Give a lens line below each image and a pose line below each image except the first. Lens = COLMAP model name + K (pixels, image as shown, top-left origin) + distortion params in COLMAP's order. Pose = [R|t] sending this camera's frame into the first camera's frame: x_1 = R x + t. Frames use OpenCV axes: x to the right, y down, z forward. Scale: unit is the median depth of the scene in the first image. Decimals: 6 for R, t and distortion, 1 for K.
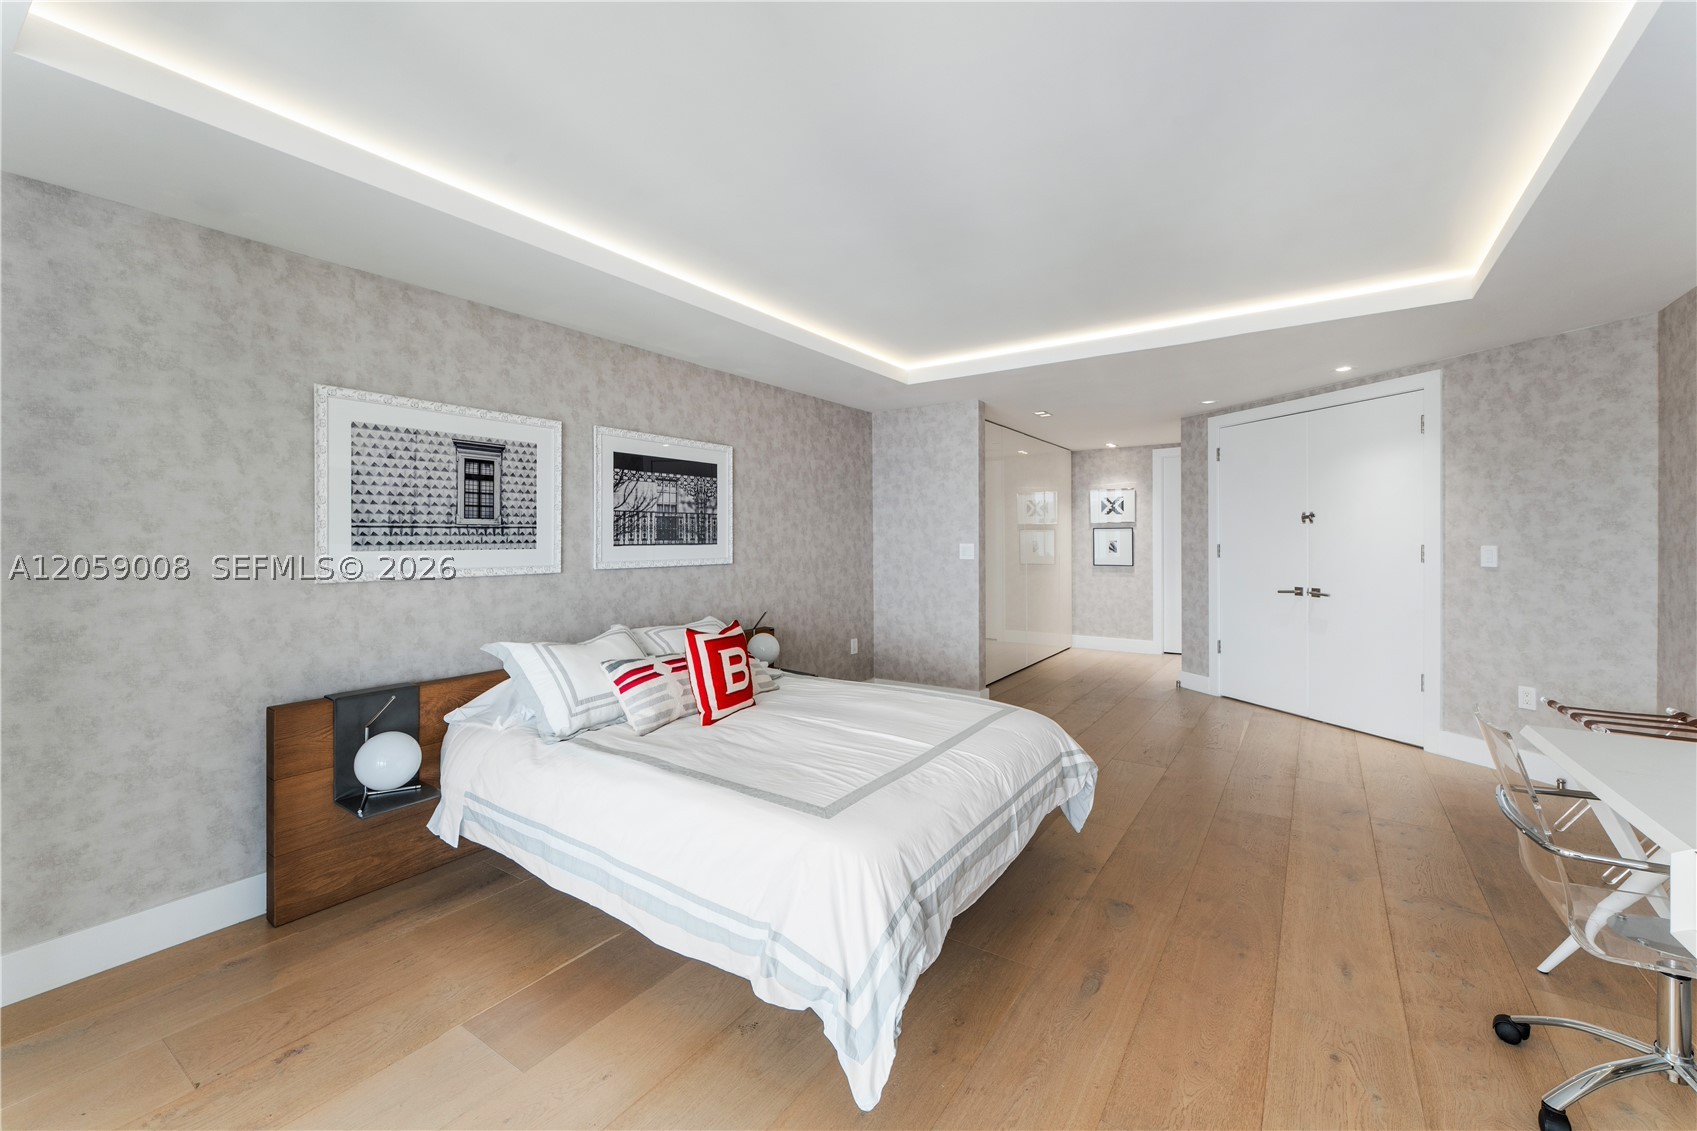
lens RADIAL K [[719.5, 0, 848.5], [0, 719.5, 565.5], [0, 0, 1]] dist [0.000440, 0.000024]
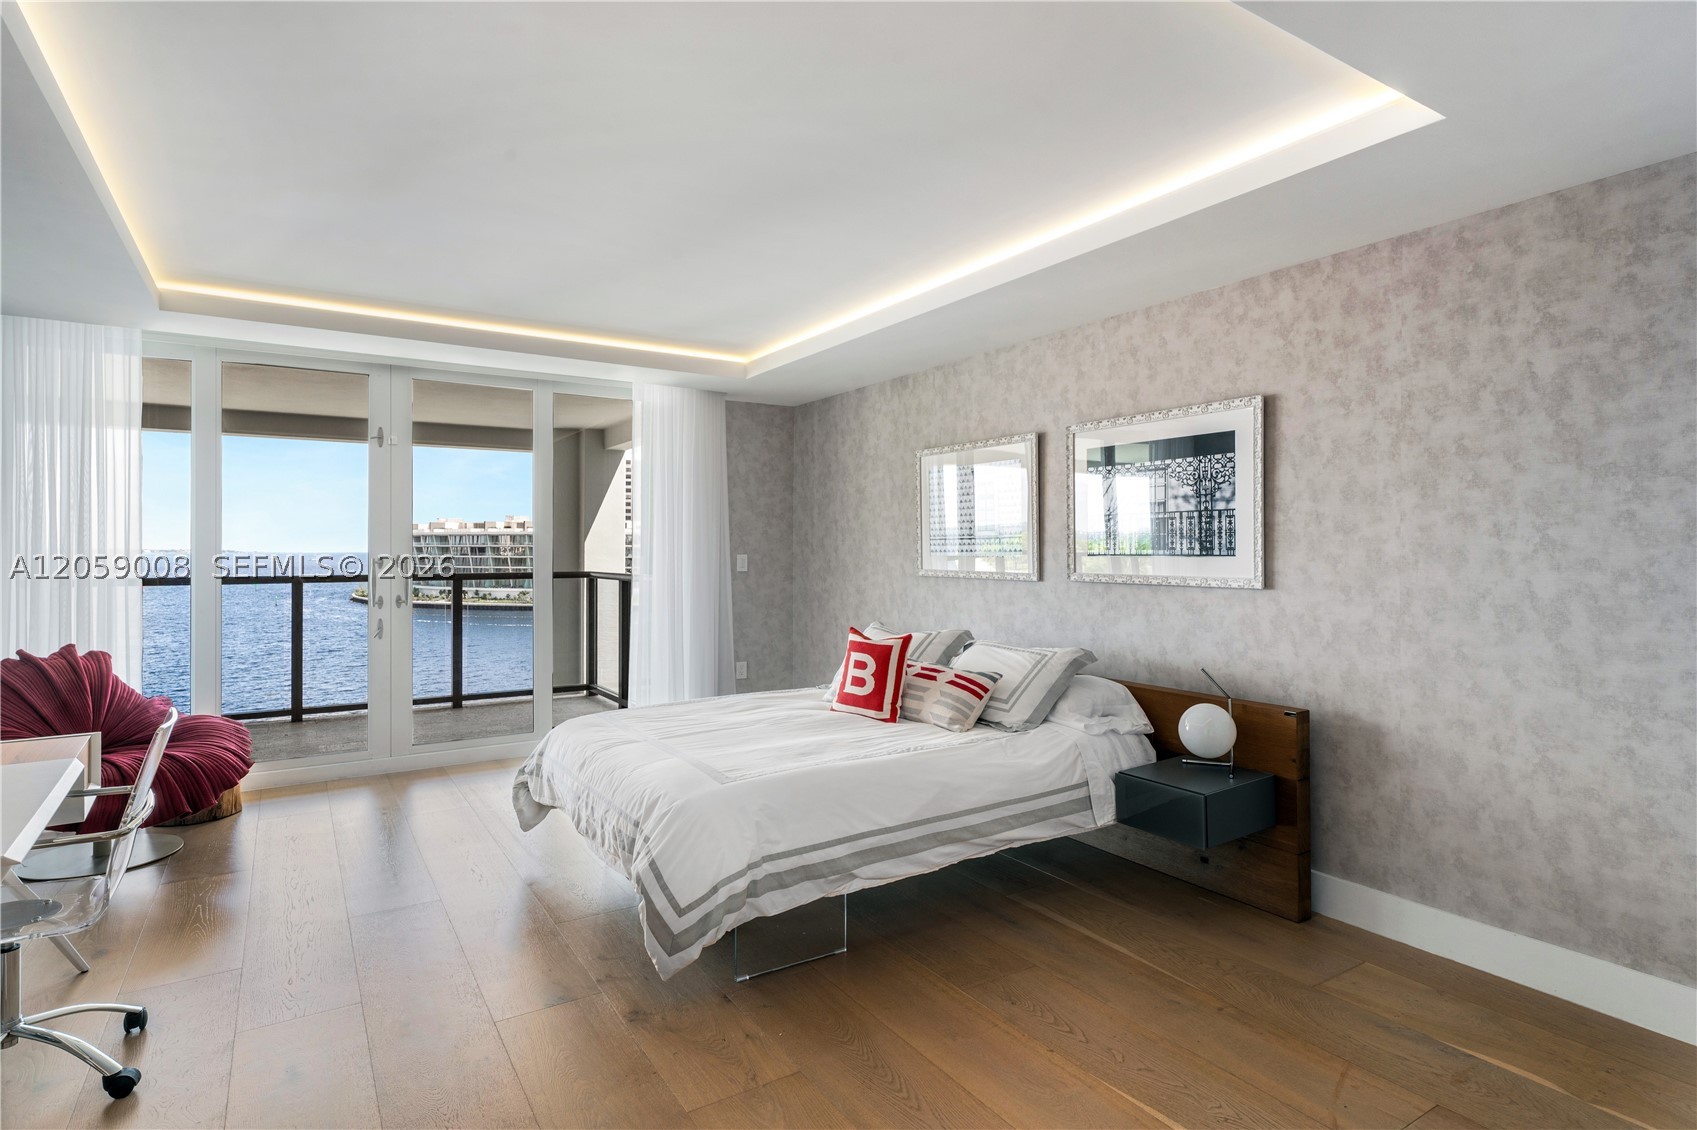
lens RADIAL K [[862.7, 0, 850.9], [0, 862.7, 545.8], [0, 0, 1]] dist [-0.002162, -0.000475]
pose [[-0.407674, 0.016637, -0.912976, 0.661968], [-0.016306, 0.999542, 0.025495, -0.053808], [0.912982, 0.025281, -0.407216, 1.018067]]
